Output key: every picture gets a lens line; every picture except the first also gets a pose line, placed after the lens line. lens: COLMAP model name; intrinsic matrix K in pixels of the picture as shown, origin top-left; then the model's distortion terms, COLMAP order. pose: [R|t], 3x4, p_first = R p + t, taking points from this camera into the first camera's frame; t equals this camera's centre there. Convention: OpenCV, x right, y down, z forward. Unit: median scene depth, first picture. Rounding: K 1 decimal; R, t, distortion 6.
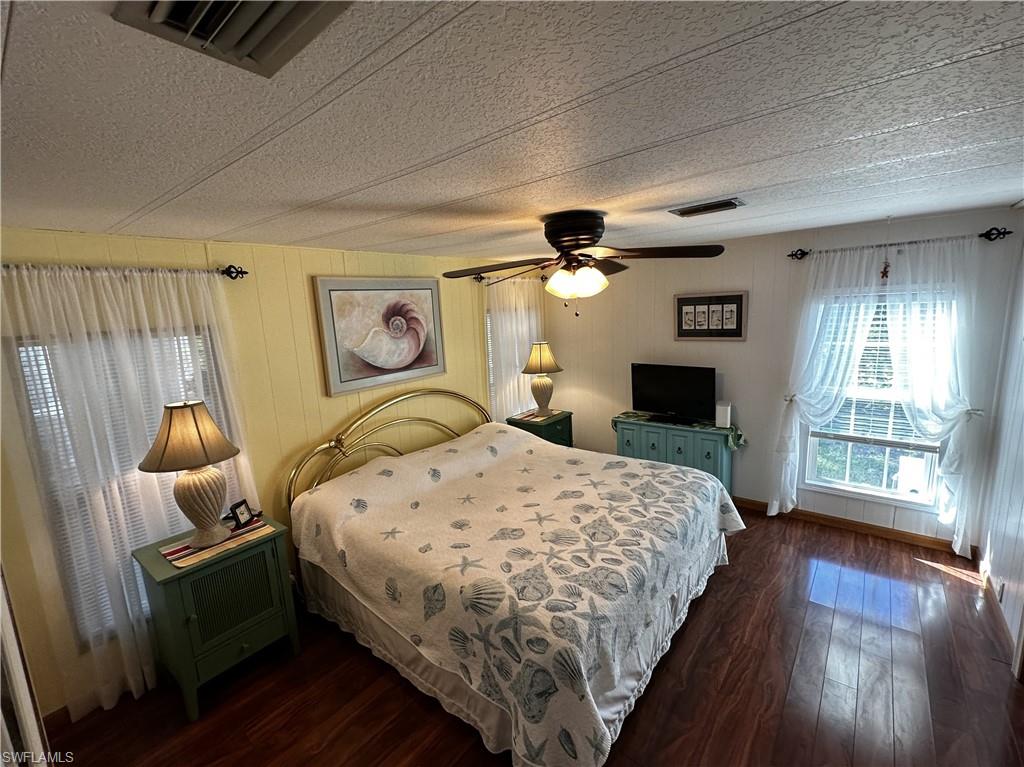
lens RADIAL K [[439.8, 0, 523.8], [0, 439.8, 367.3], [0, 0, 1]] dist [0.001745, 0.000317]
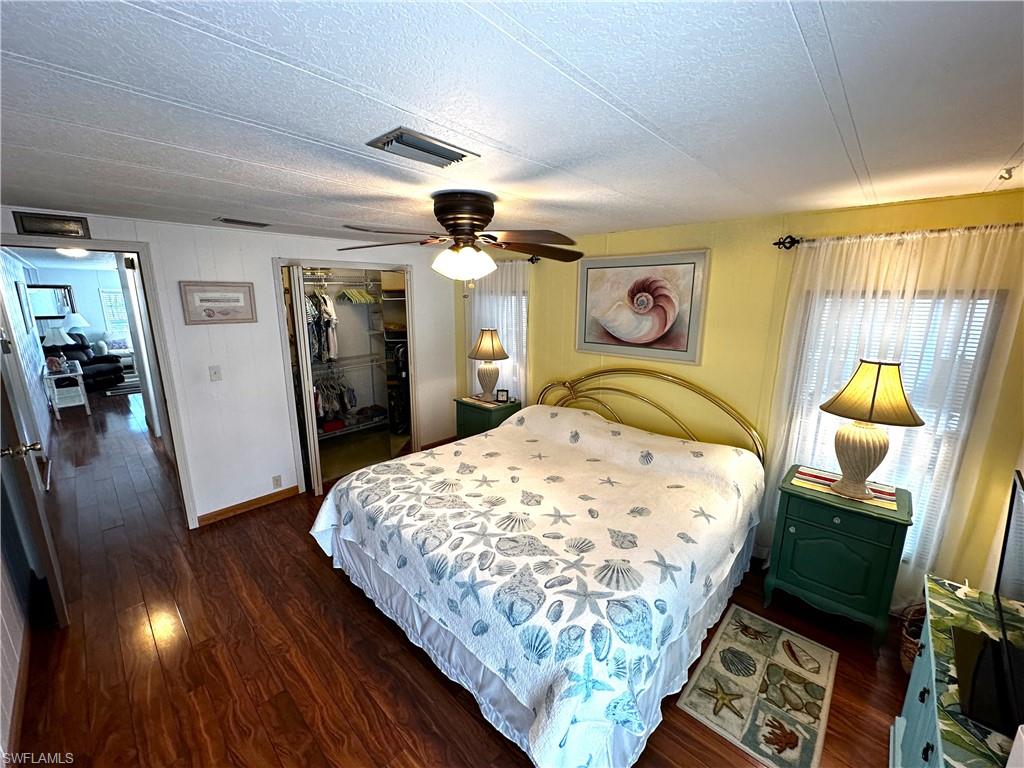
lens RADIAL K [[409.9, 0, 510.9], [0, 409.9, 380.0], [0, 0, 1]] dist [-0.001311, 0.000626]
pose [[-0.074592, 0.250548, -0.965226, 0.751158], [-0.143605, 0.955135, 0.259026, -0.134678], [0.986820, 0.157932, -0.035266, 0.829334]]
